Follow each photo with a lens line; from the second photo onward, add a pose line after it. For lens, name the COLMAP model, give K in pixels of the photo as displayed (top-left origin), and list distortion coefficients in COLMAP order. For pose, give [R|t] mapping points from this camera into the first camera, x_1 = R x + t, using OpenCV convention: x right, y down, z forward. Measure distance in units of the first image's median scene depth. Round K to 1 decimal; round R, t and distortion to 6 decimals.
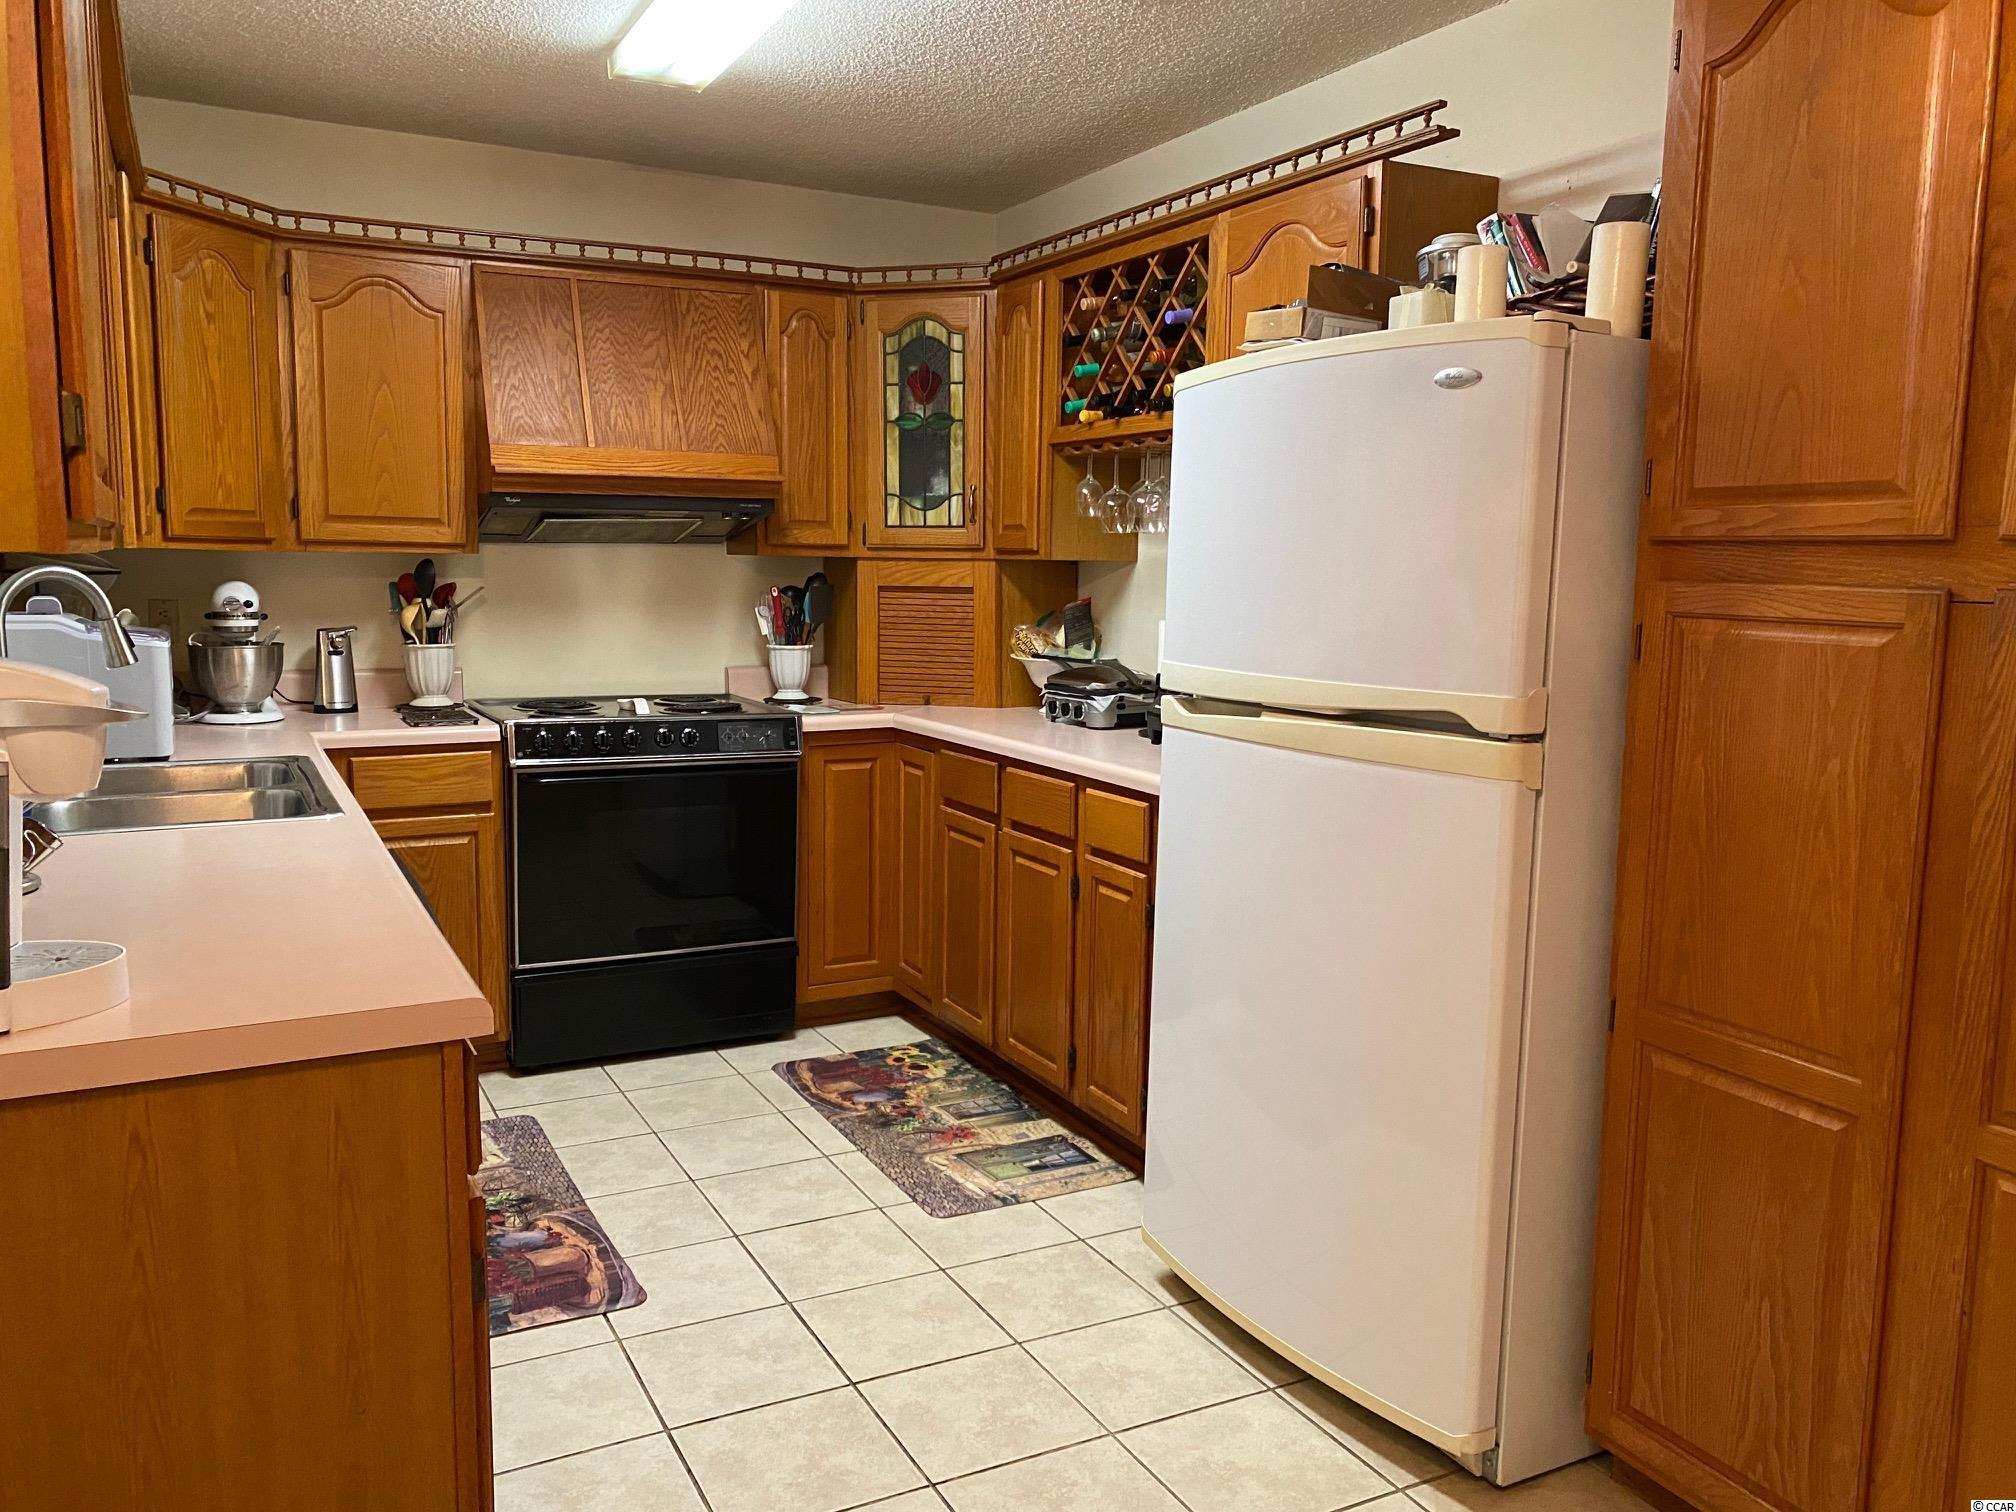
lens RADIAL K [[1530.5, 0, 1008.0], [0, 1530.5, 756.0], [0, 0, 1]] dist [0.152906, -0.232908]
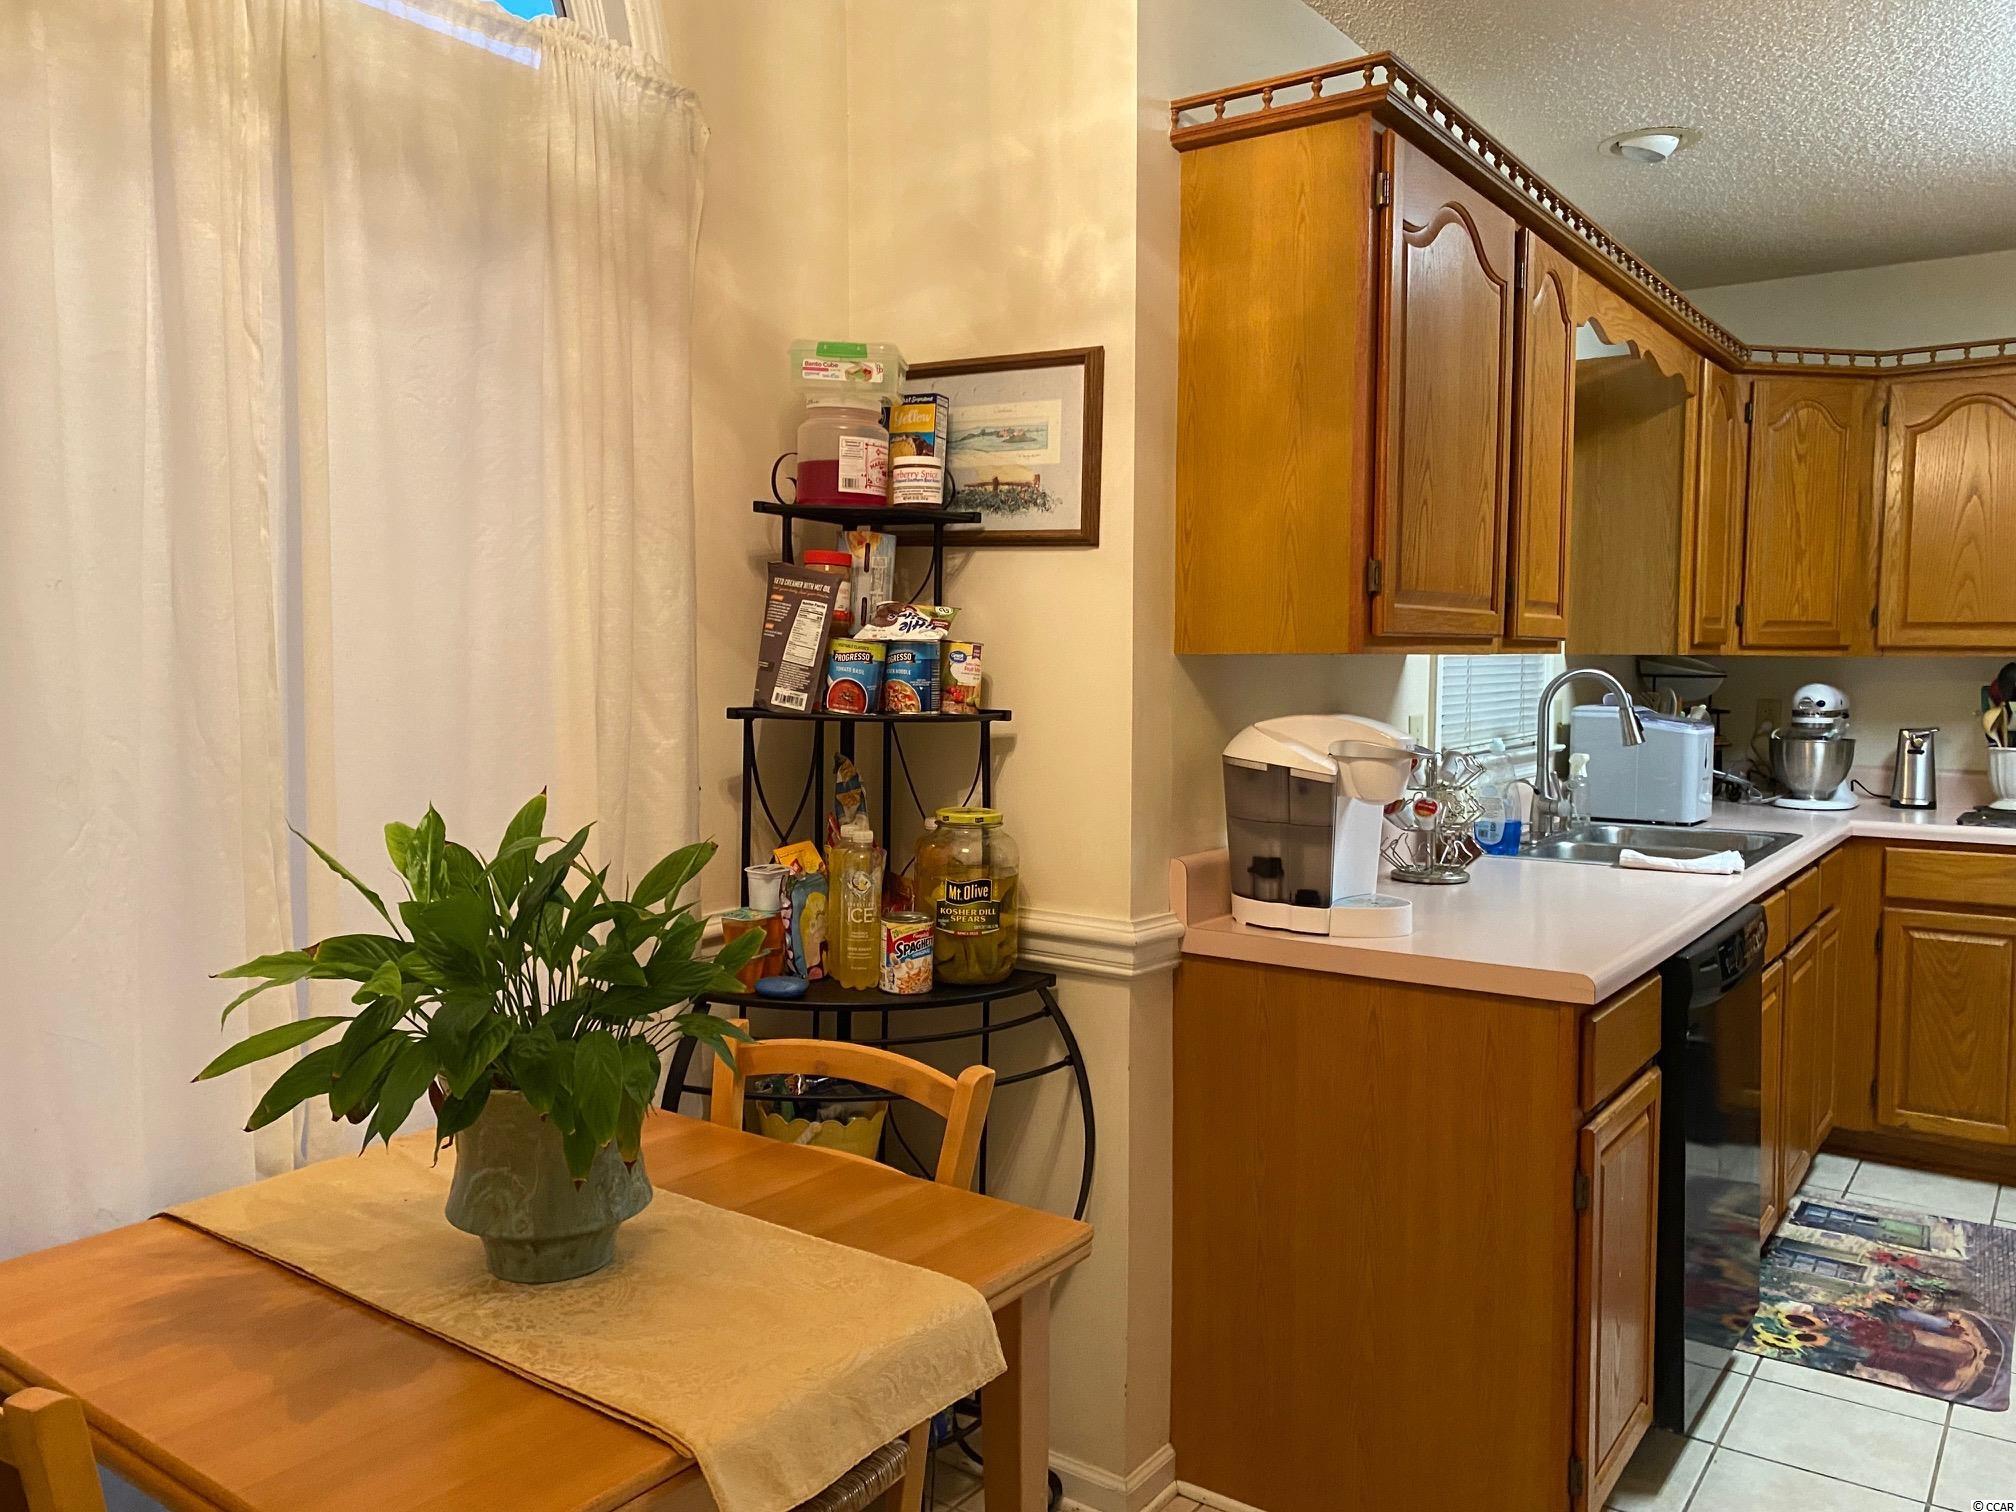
lens RADIAL K [[1527.2, 0, 1008.0], [0, 1527.2, 756.0], [0, 0, 1]] dist [0.019927, -0.011606]
pose [[0.465520, 0.045976, -0.883842, 0.212964], [-0.108959, 0.994030, -0.005681, 0.010154], [0.878305, 0.098947, 0.467750, -0.025836]]
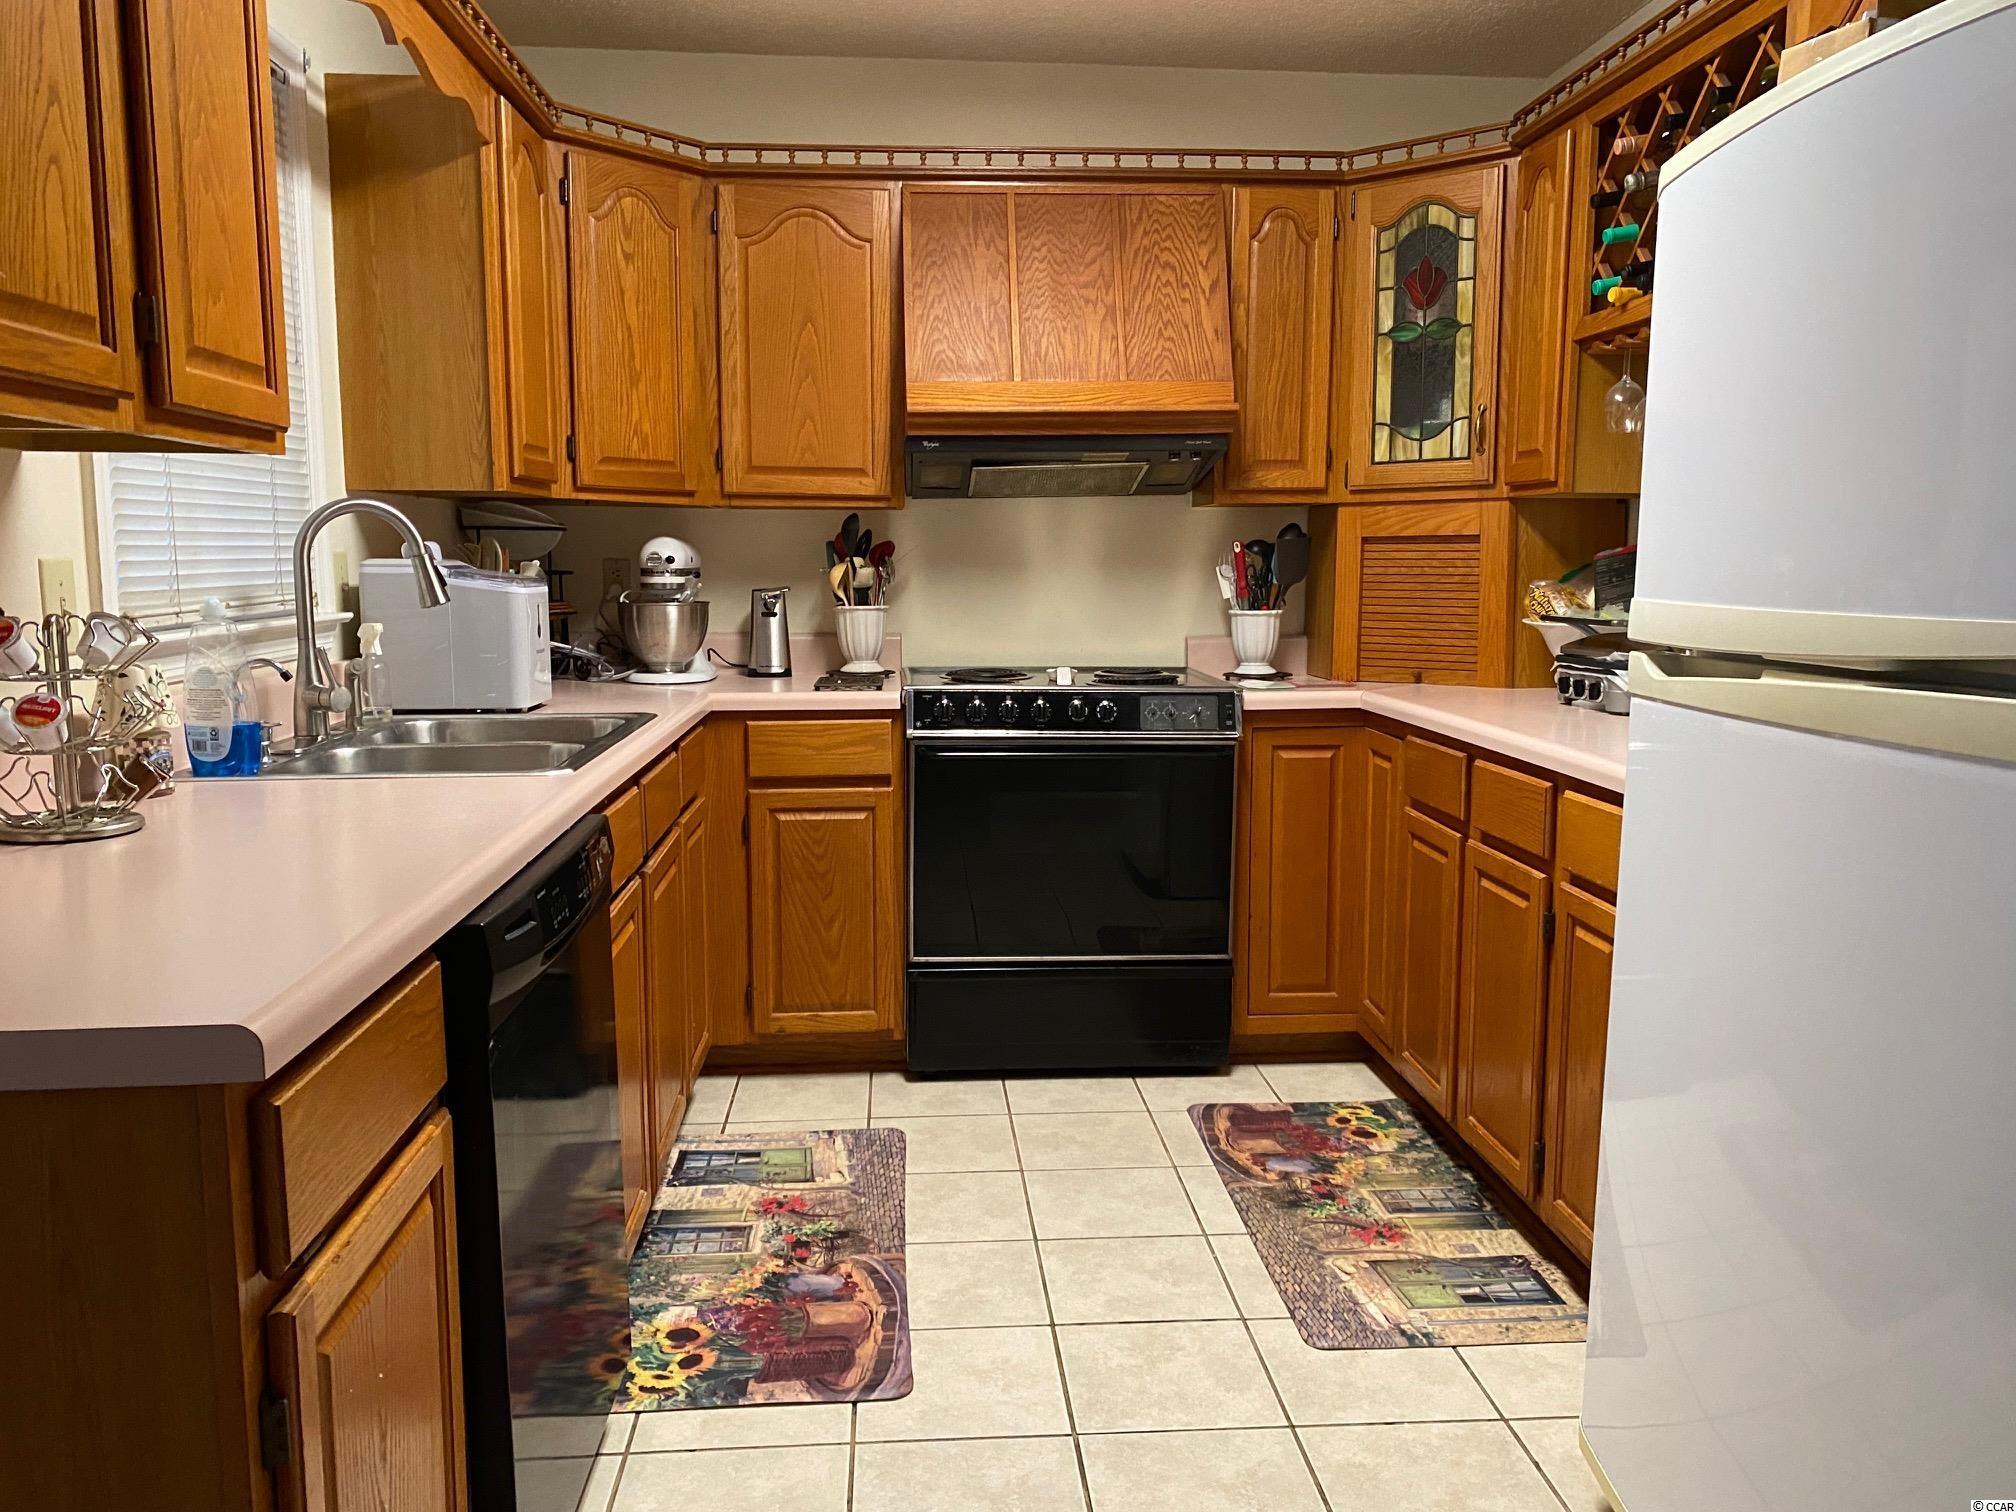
lens RADIAL K [[1562.0, 0, 1010.5], [0, 1562.0, 743.0], [0, 0, 1]] dist [0.155292, -0.378491]
pose [[0.923648, 0.035052, -0.381635, 0.080391], [-0.038001, 0.999278, -0.000190, 0.007851], [0.381353, 0.014677, 0.924313, 0.178256]]
